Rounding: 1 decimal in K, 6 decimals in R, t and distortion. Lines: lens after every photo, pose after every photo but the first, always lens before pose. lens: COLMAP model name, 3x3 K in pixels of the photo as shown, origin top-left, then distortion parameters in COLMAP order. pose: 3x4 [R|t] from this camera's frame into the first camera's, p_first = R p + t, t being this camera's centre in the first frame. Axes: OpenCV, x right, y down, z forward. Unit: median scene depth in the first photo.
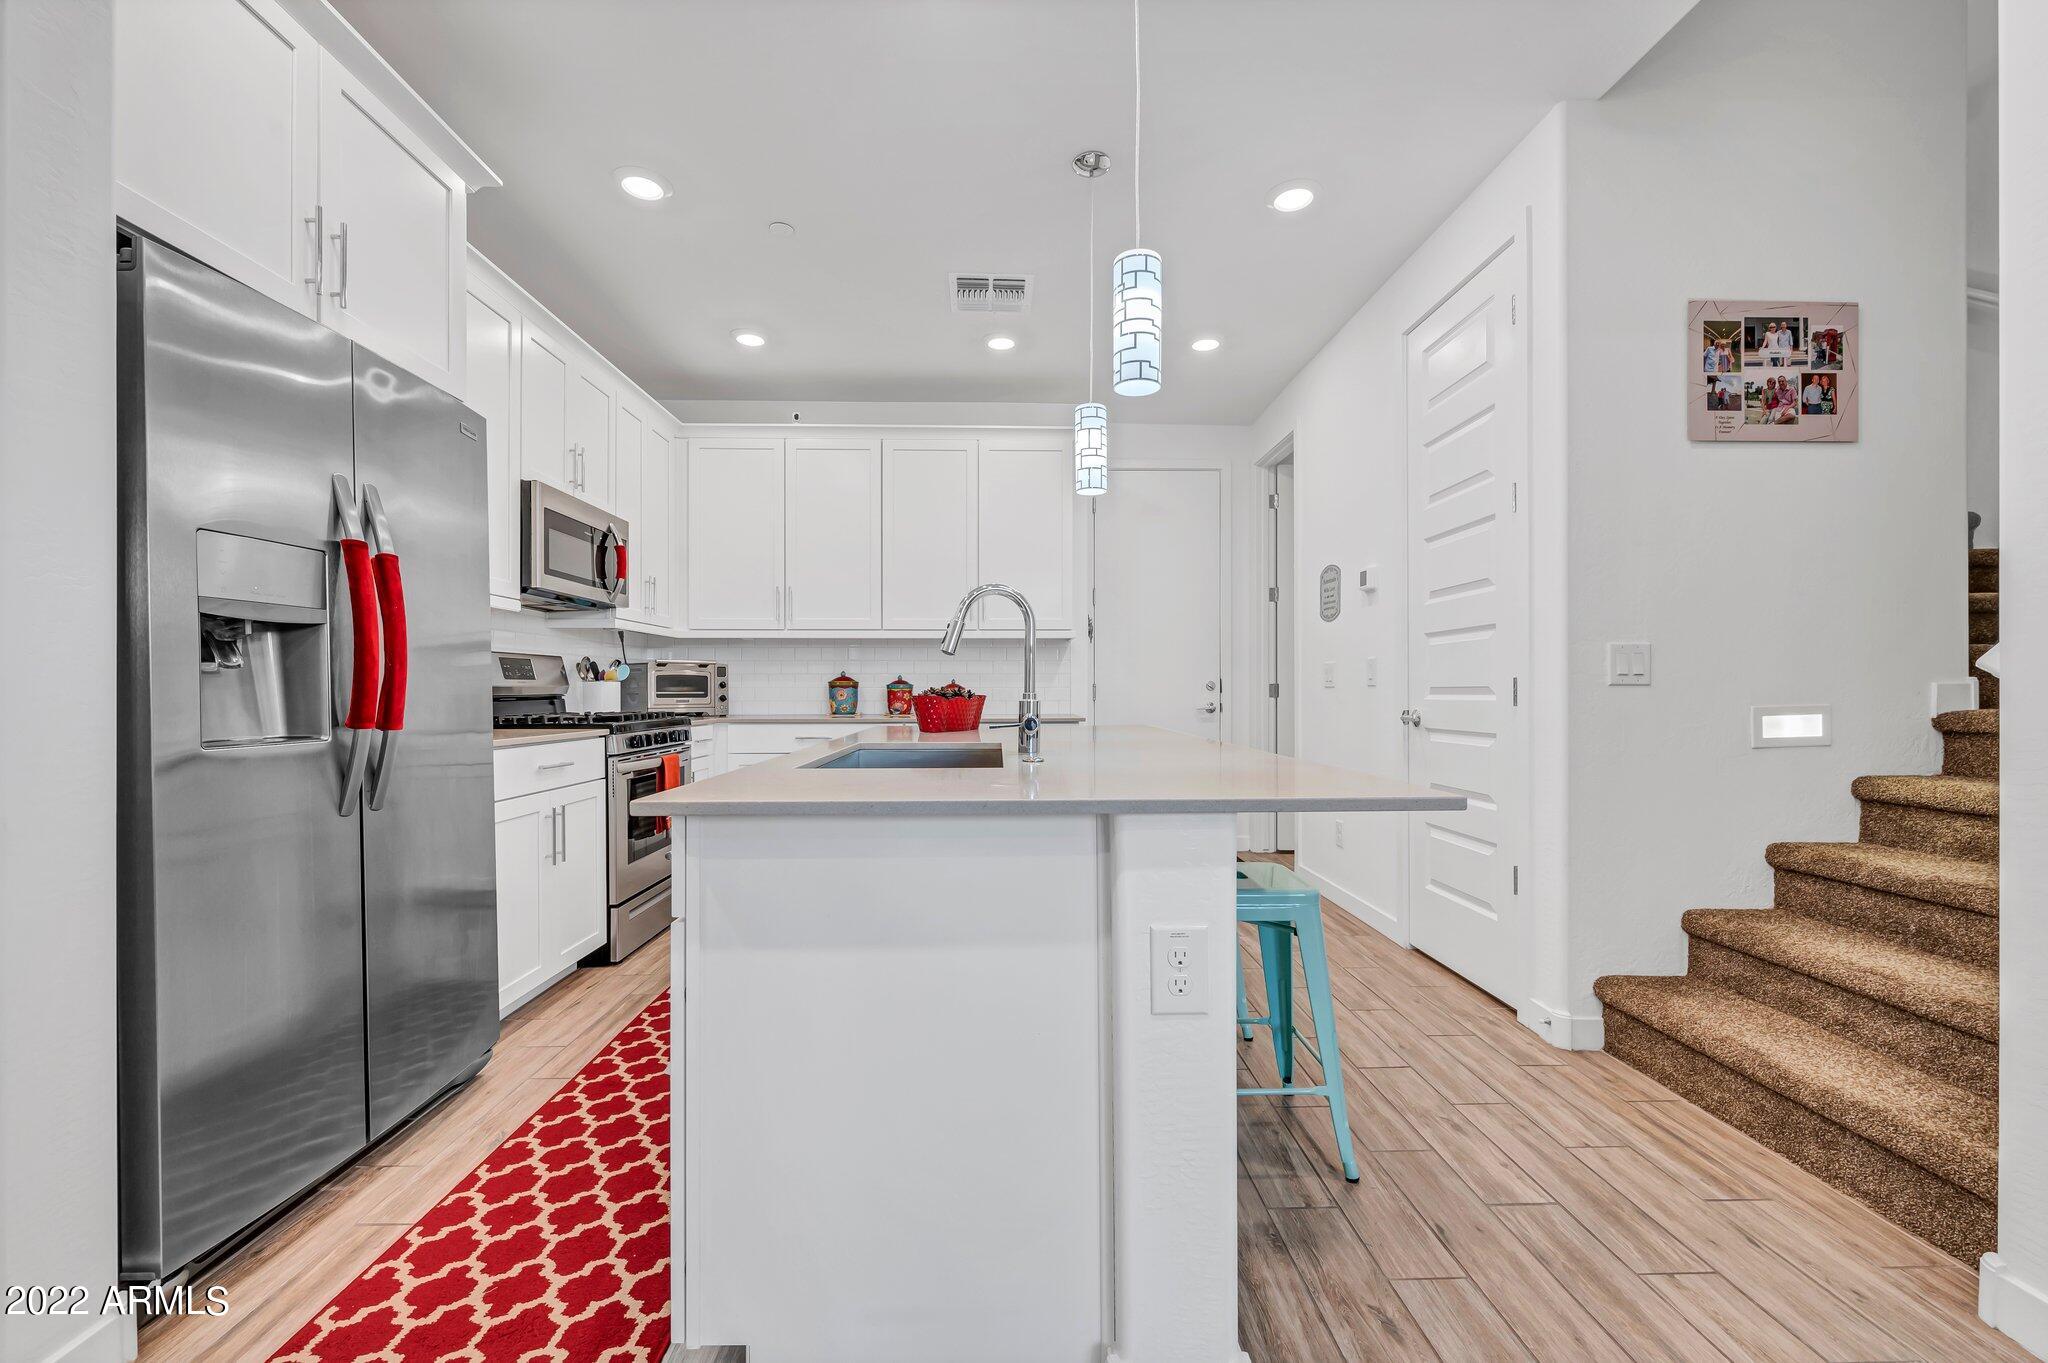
lens RADIAL K [[826.9, 0, 1021.1], [0, 826.9, 690.1], [0, 0, 1]] dist [-0.002610, -0.000041]
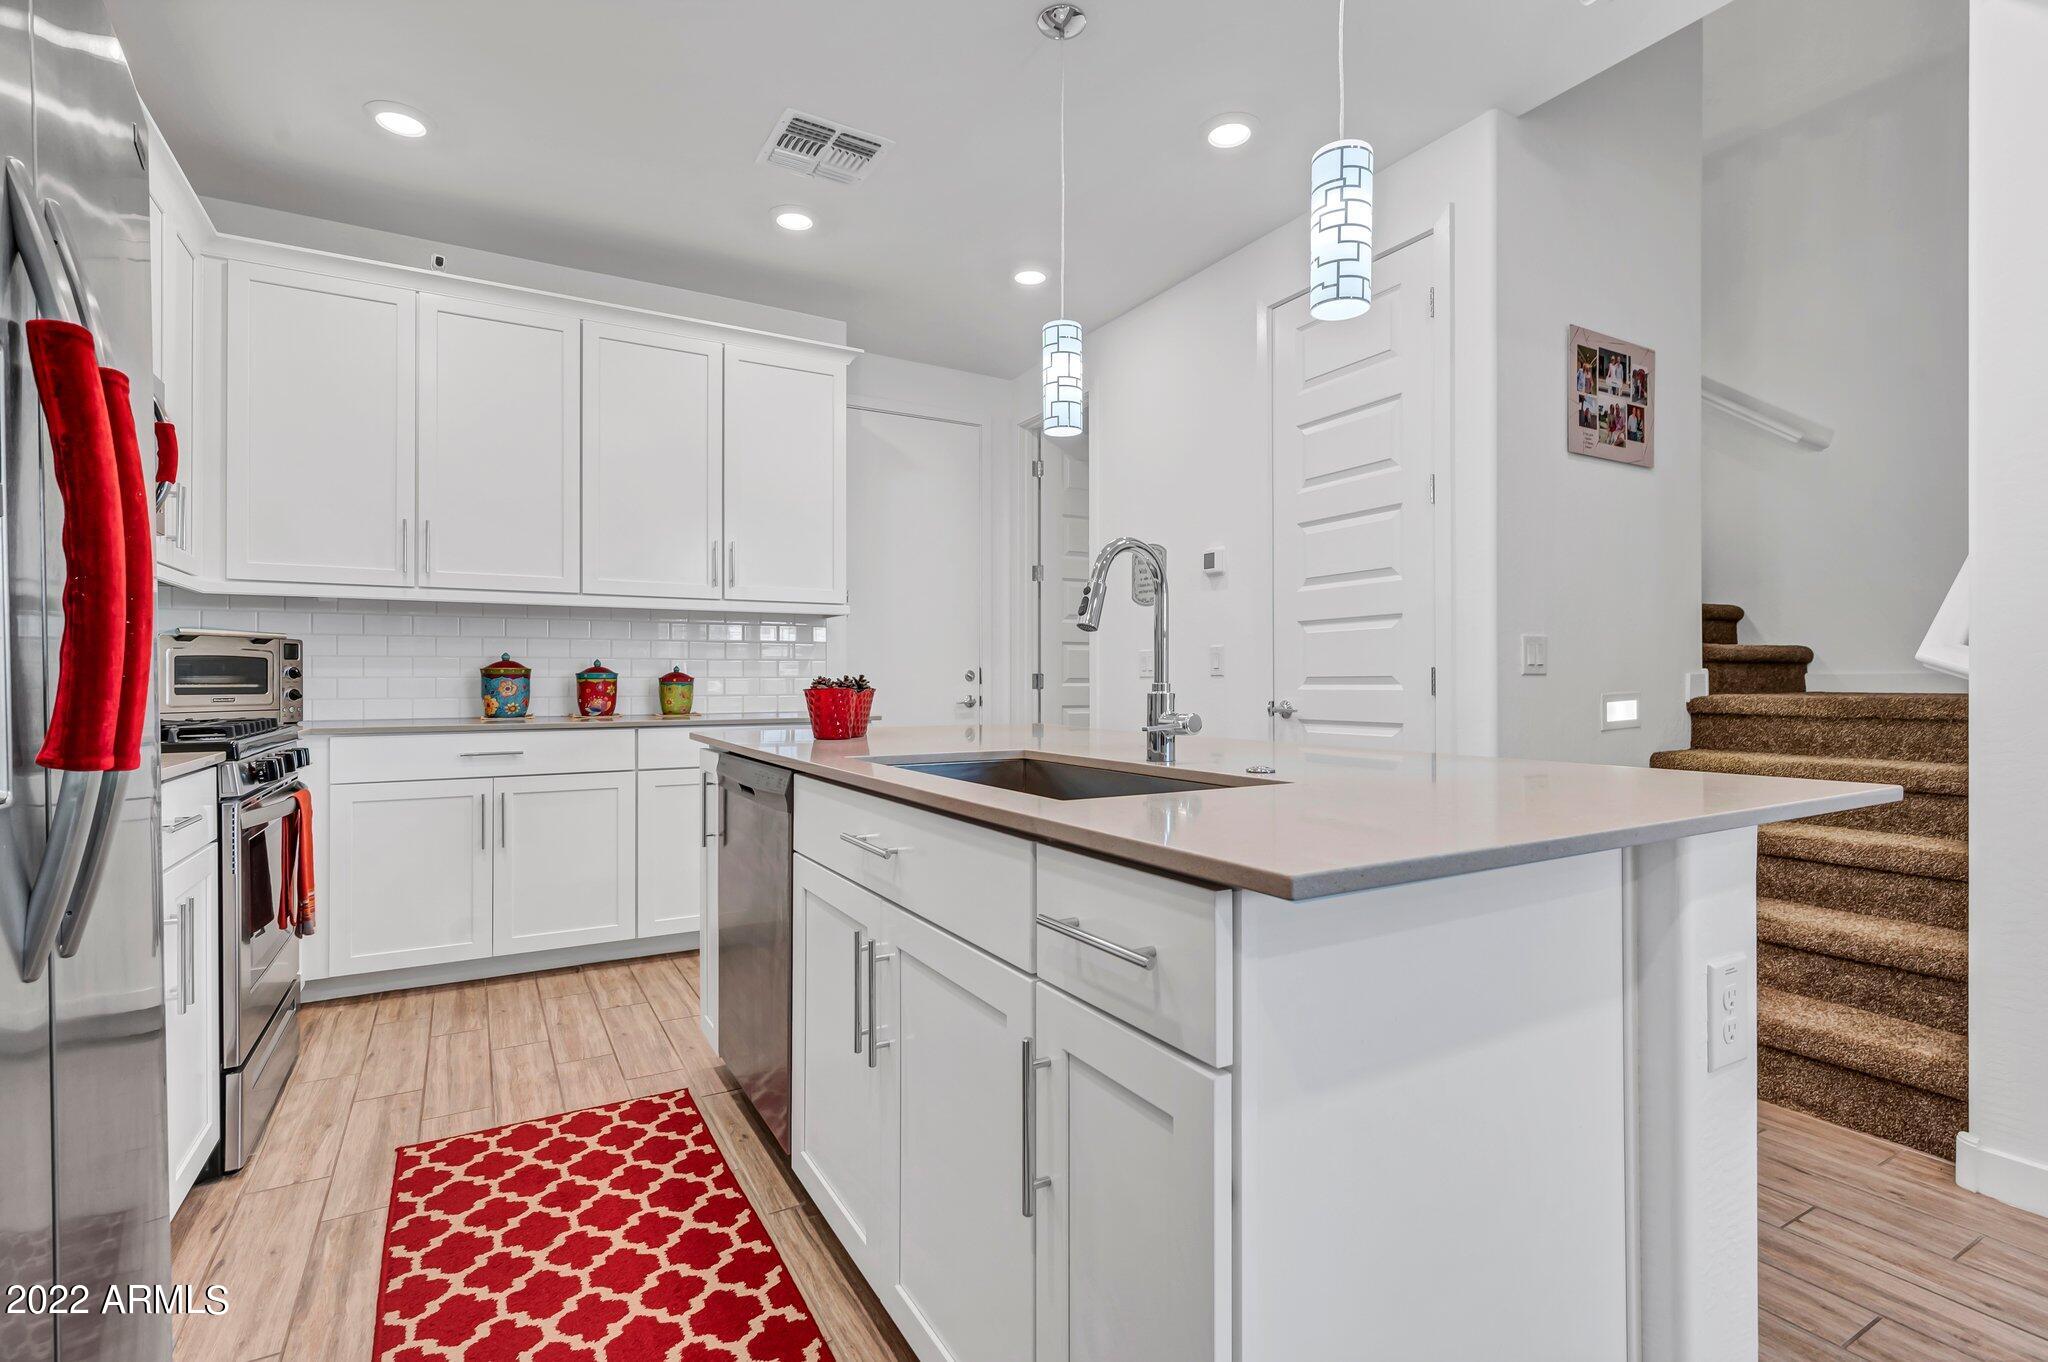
lens RADIAL K [[952.1, 0, 1019.4], [0, 952.1, 676.4], [0, 0, 1]] dist [0.000584, -0.000956]
pose [[0.879062, 0.000858, 0.476706, -0.399505], [0.001676, 0.999987, -0.004890, 0.001055], [-0.476704, 0.005097, 0.879049, 0.219765]]
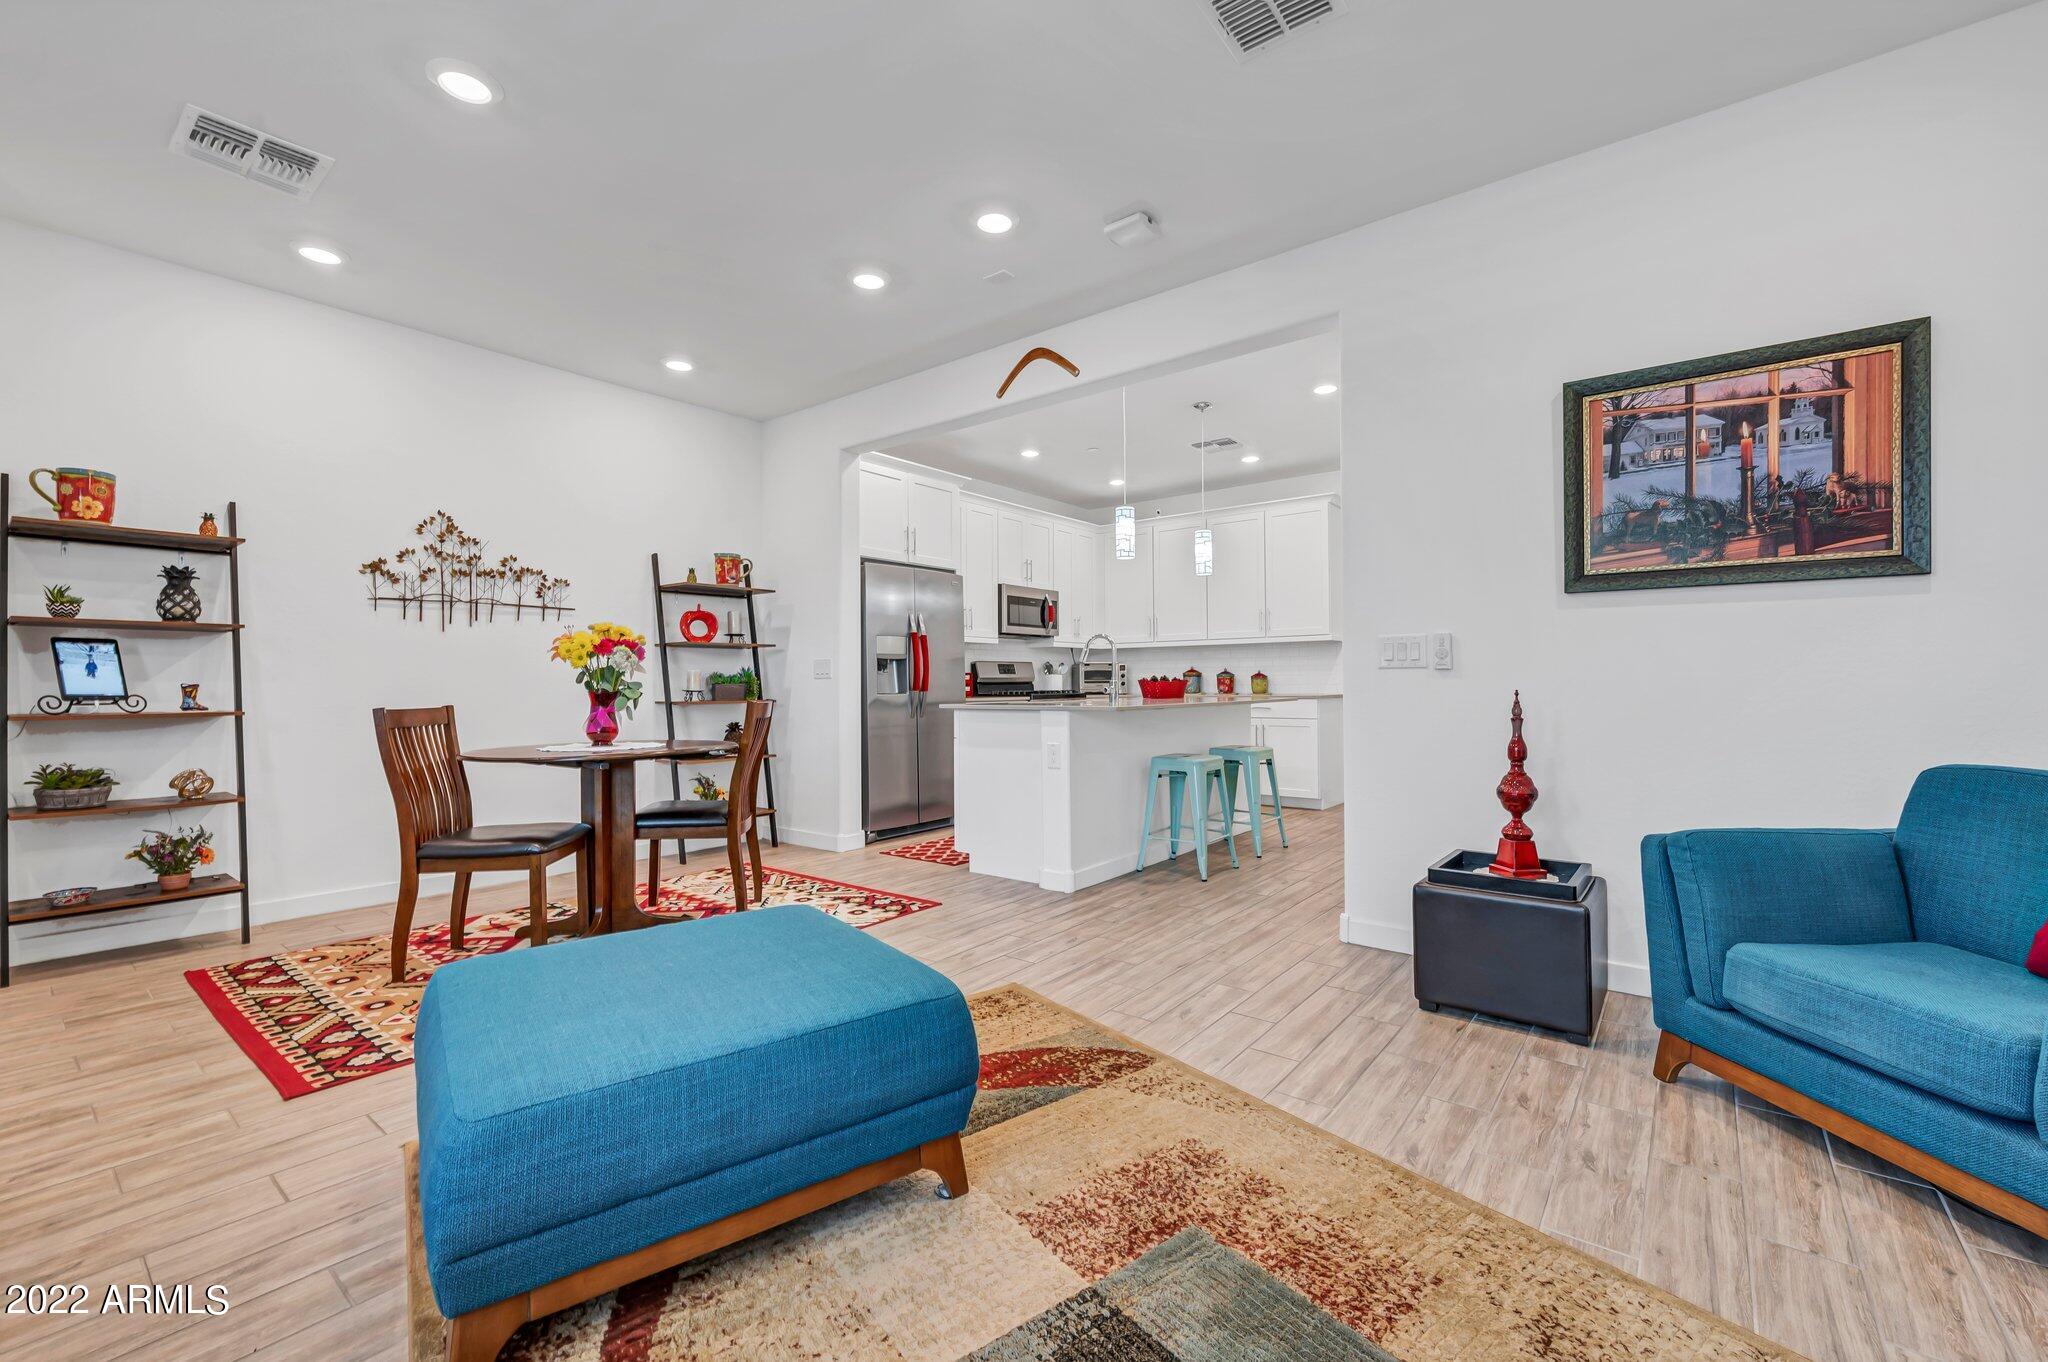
lens RADIAL K [[850.8, 0, 1022.2], [0, 850.8, 676.8], [0, 0, 1]] dist [-0.000184, 0.000026]
pose [[0.764098, -0.009486, -0.645030, 1.075022], [0.005903, 0.999953, -0.007713, 0.014125], [0.645073, 0.002086, 0.764118, -0.825301]]
